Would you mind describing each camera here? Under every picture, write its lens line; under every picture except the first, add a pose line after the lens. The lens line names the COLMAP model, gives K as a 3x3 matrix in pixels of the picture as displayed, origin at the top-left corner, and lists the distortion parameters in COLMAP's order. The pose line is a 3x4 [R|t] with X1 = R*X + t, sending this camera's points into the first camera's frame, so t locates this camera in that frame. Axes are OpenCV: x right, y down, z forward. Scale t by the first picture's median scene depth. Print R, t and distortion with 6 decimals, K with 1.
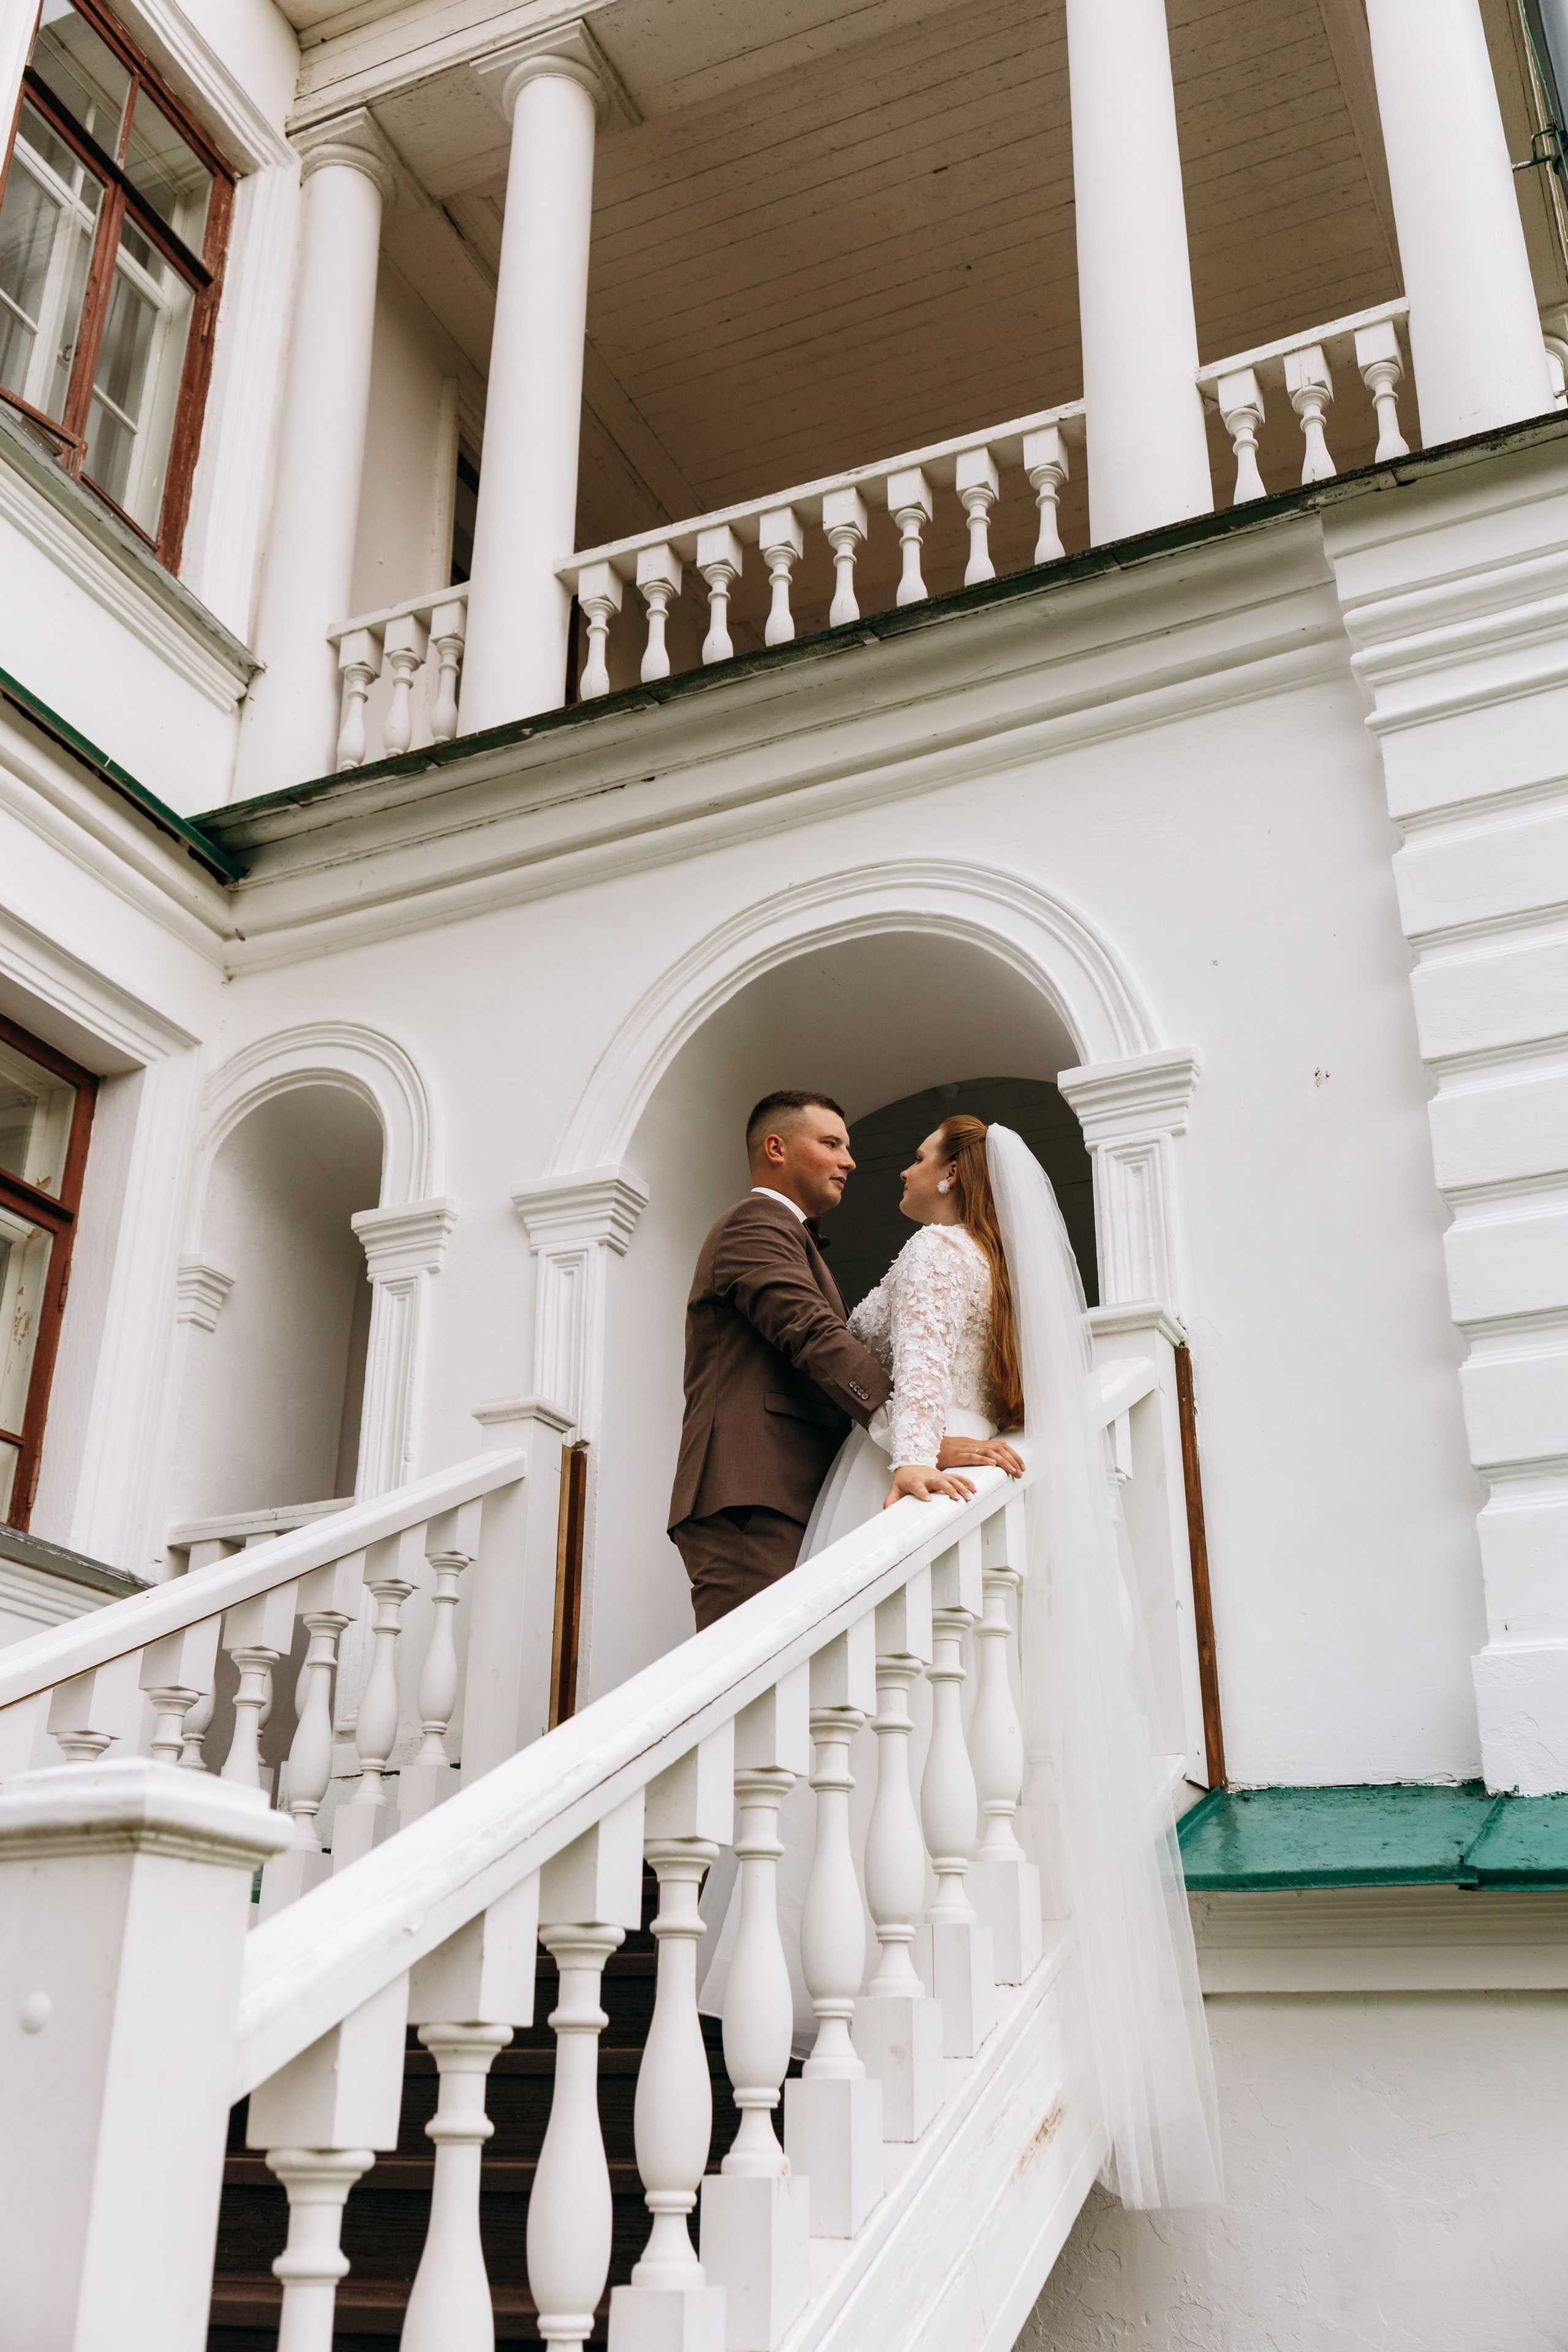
lens RADIAL K [[2200.8, 0, 781.8], [0, 2200.8, 1192.5], [0, 0, 1]] dist [0.073945, 0.000000]
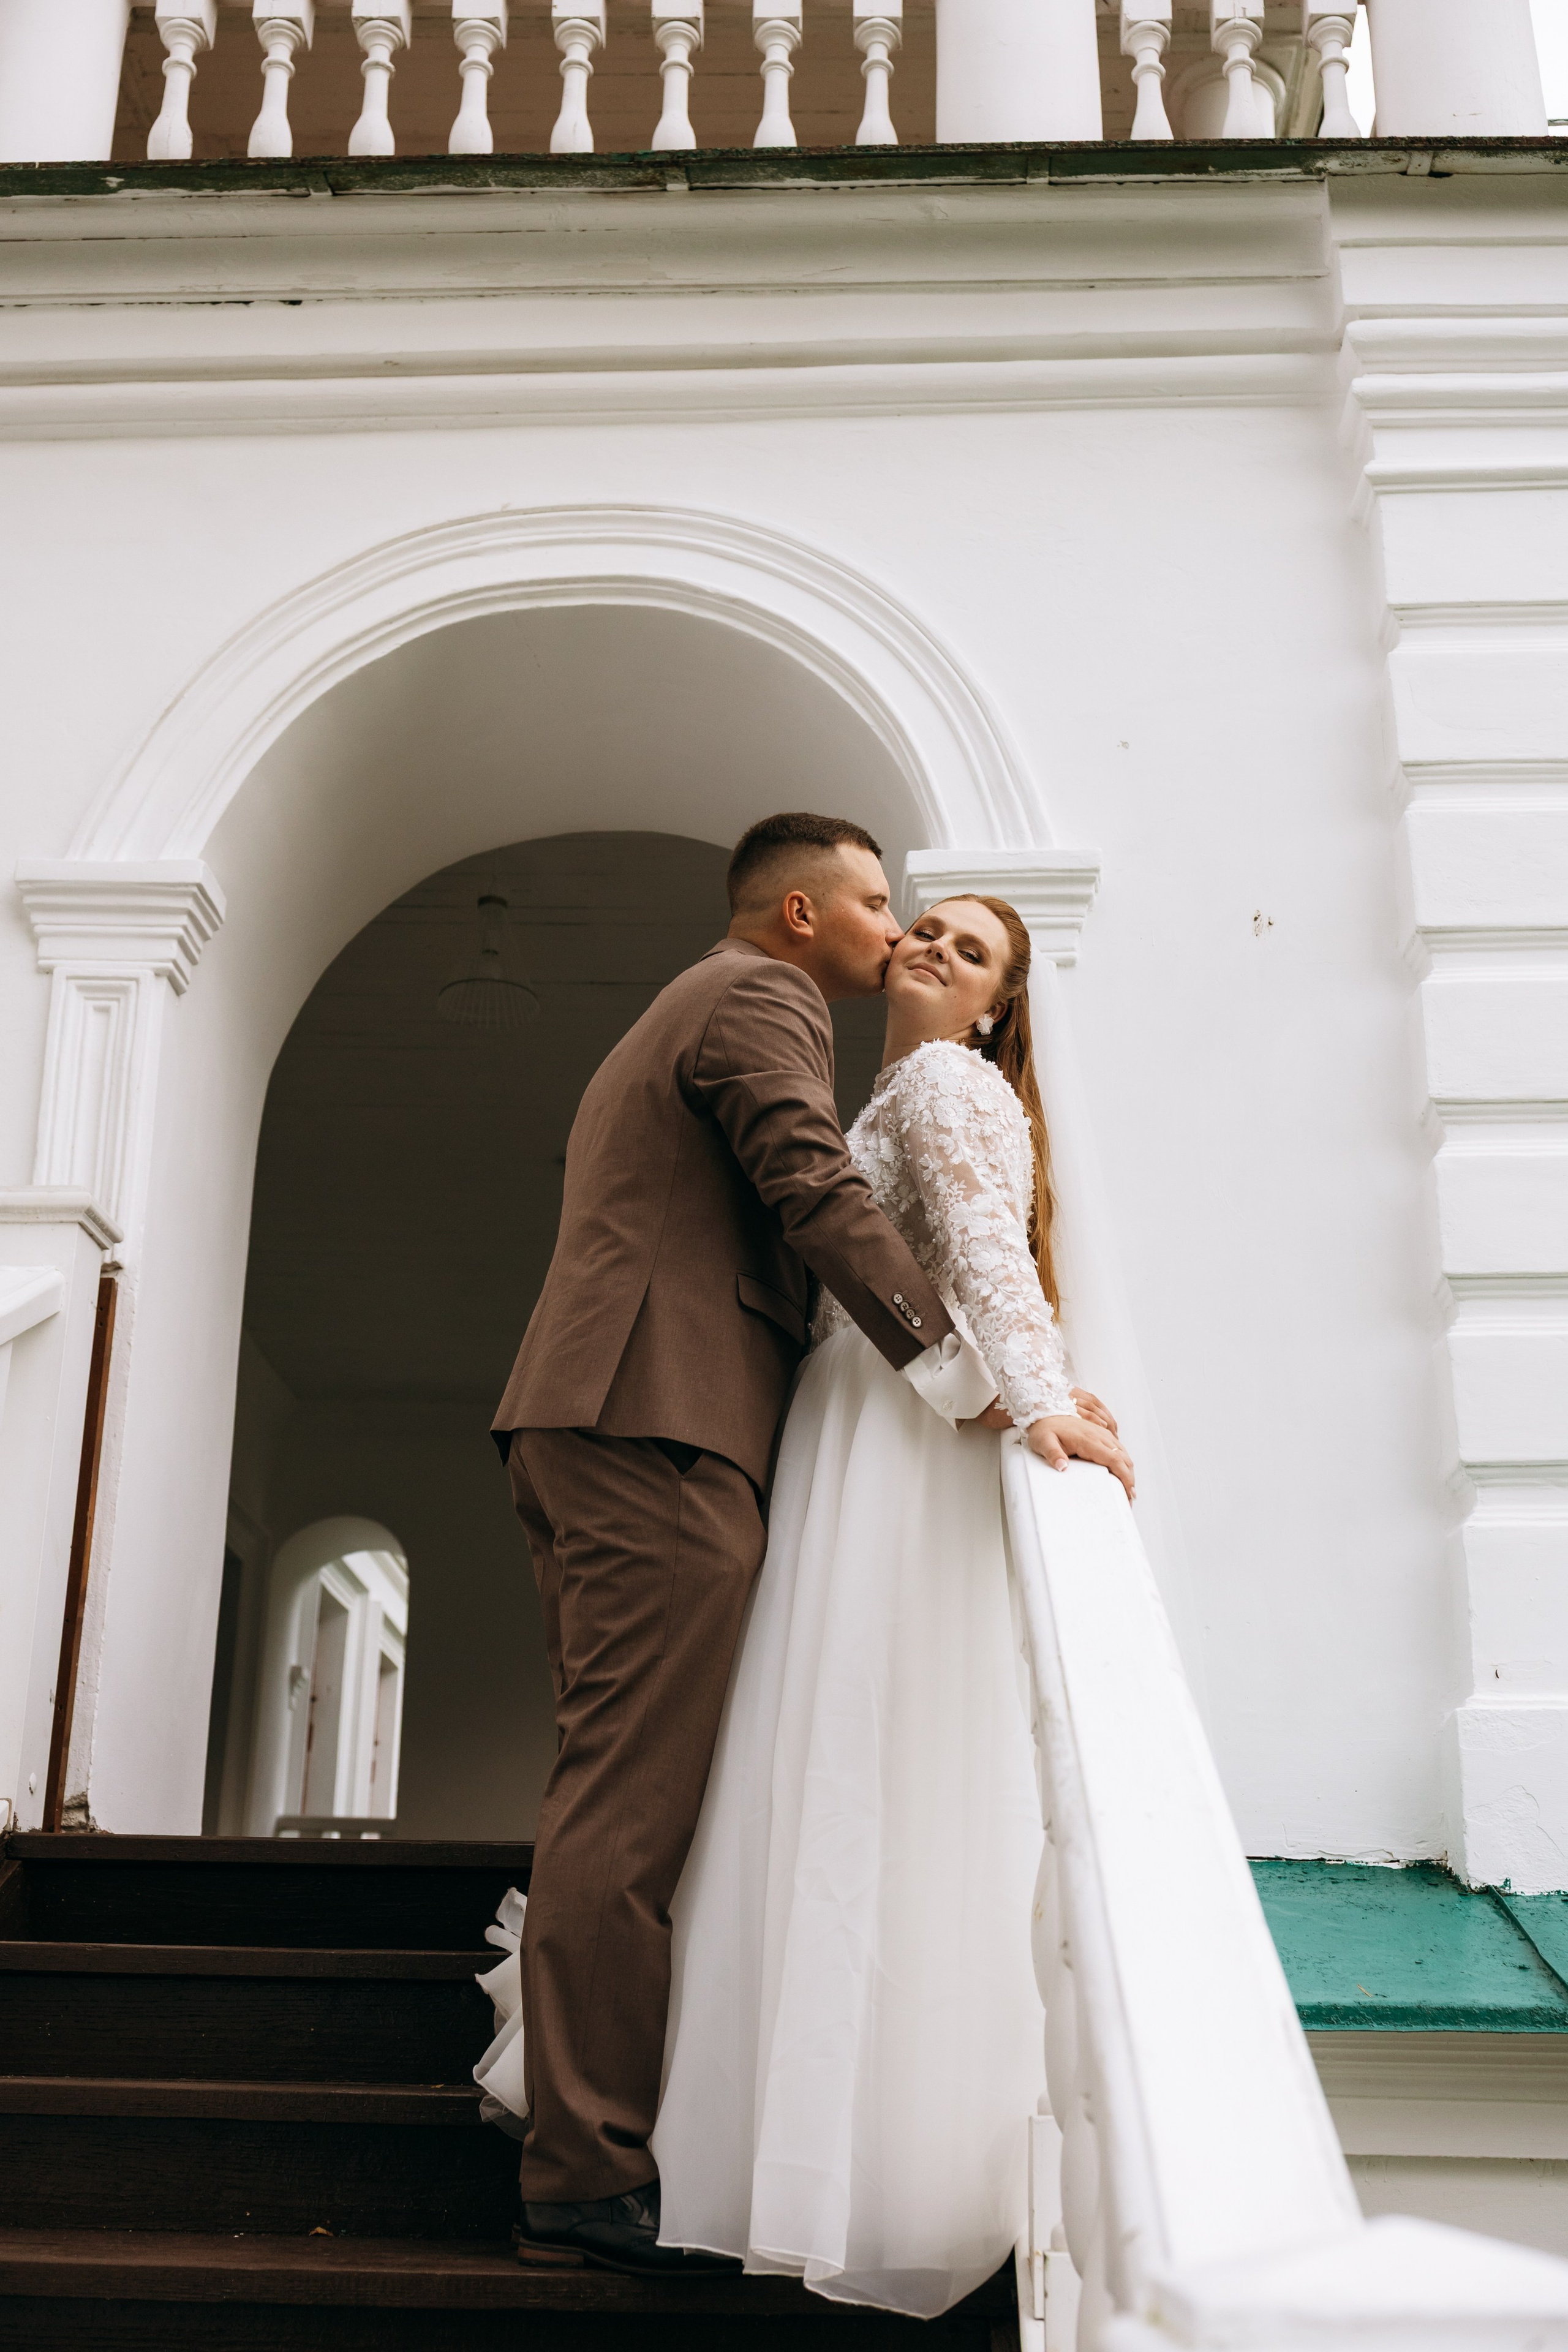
lens RADIAL K [[2654.5, 0, 786.6], [0, 2654.5, 1159.2], [0, 0, 1]] dist [0.024787, 0.000000]
pose [[0.920075, 0.138918, 0.366283, -0.213041], [-0.164122, 0.985691, 0.038426, 0.017909], [-0.355704, -0.095470, 0.929710, 0.189088]]
